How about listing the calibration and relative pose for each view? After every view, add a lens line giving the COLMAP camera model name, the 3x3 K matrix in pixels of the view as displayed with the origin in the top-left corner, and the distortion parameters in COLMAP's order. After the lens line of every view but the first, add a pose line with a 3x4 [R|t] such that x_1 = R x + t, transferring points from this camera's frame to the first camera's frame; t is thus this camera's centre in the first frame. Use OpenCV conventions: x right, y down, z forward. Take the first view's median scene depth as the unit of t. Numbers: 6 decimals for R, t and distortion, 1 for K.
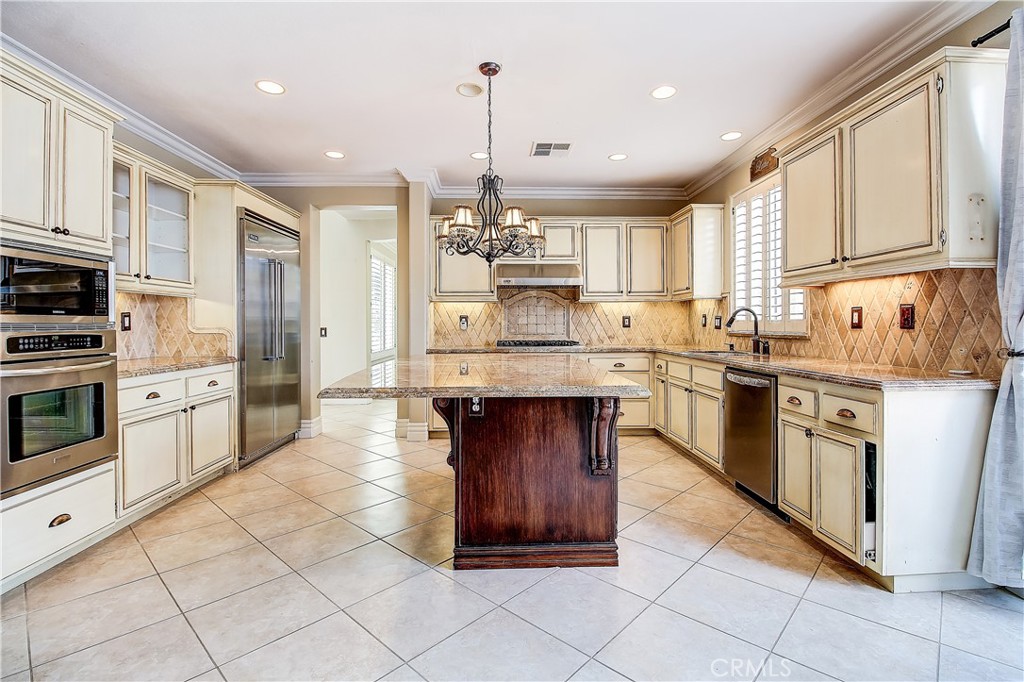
lens RADIAL K [[471.8, 0, 515.4], [0, 471.8, 322.4], [0, 0, 1]] dist [-0.009833, -0.005328]
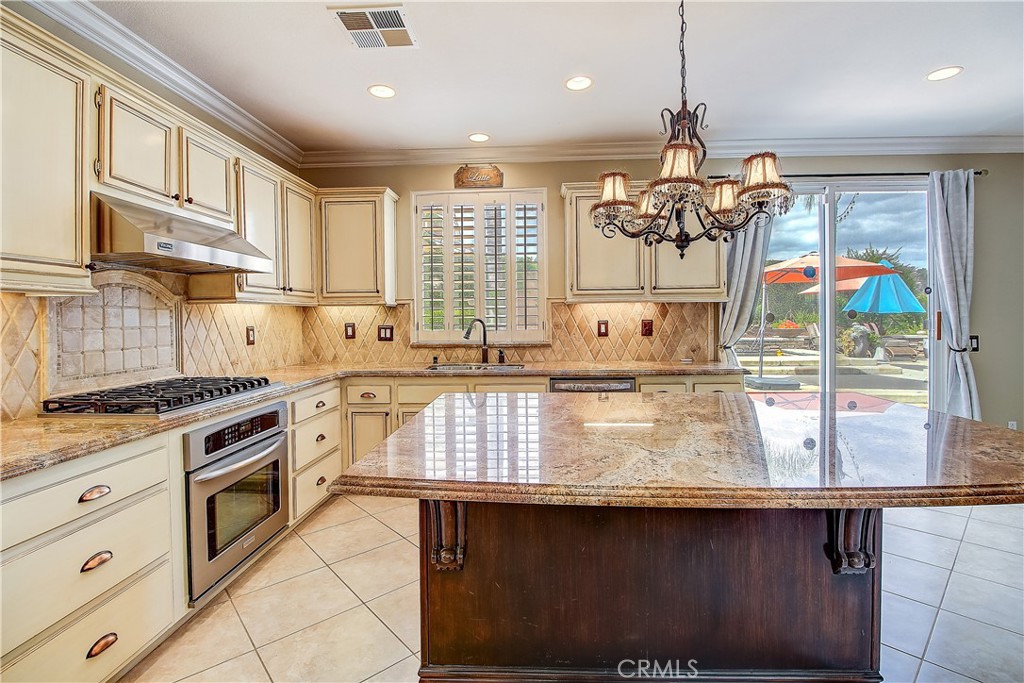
lens RADIAL K [[471.8, 0, 508.6], [0, 471.8, 325.4], [0, 0, 1]] dist [-0.009833, -0.005328]
pose [[0.097212, -0.015401, 0.995145, -0.625709], [0.006881, 0.999867, 0.014802, -0.038916], [-0.995240, 0.005409, 0.097305, 1.084045]]
